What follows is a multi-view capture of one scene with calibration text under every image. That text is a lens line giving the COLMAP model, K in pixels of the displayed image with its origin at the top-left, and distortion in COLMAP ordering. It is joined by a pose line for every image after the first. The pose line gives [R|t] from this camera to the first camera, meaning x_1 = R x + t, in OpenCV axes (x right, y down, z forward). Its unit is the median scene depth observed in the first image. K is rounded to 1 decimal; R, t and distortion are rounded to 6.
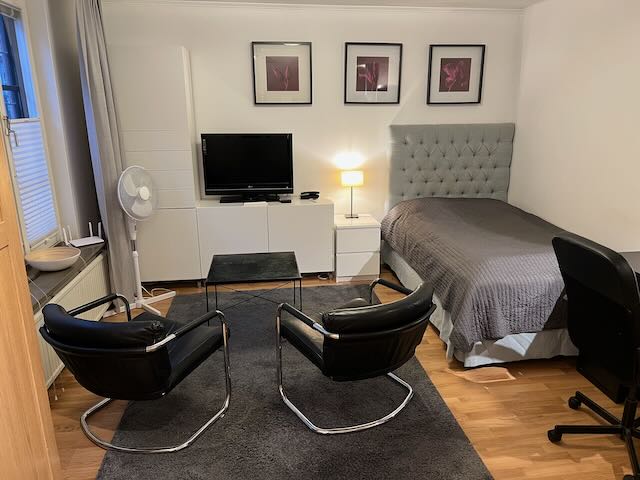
lens RADIAL K [[479.5, 0, 317.8], [0, 479.5, 243.2], [0, 0, 1]] dist [0.037676, -0.050155]
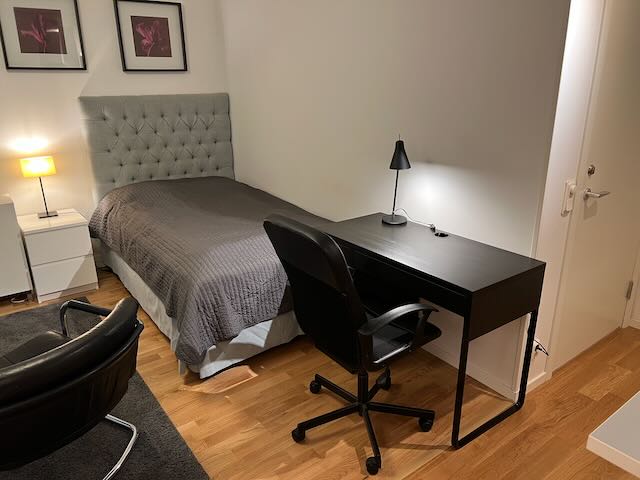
lens RADIAL K [[479.5, 0, 325.5], [0, 479.5, 239.9], [0, 0, 1]] dist [0.037676, -0.050155]
pose [[0.864918, -0.158473, 0.476239, 0.095044], [0.137893, 0.987361, 0.078122, -0.017654], [-0.482601, -0.001899, 0.875839, 0.106372]]
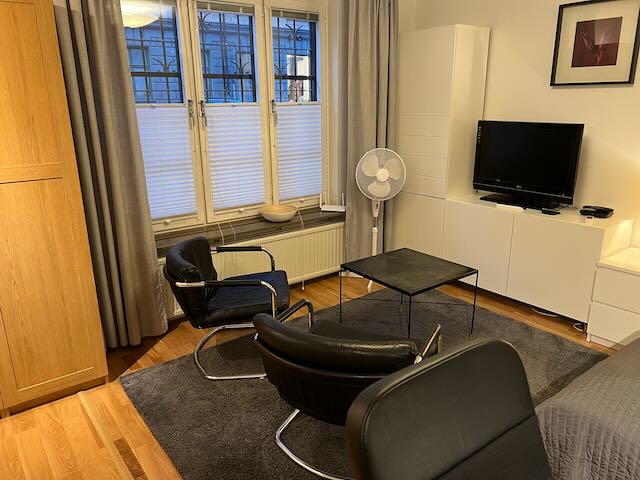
lens RADIAL K [[479.5, 0, 318.1], [0, 479.5, 239.6], [0, 0, 1]] dist [0.037676, -0.050155]
pose [[0.494221, 0.242965, -0.834694, 0.449548], [-0.222211, 0.963561, 0.148905, -0.086919], [0.840457, 0.111887, 0.530201, 0.320789]]
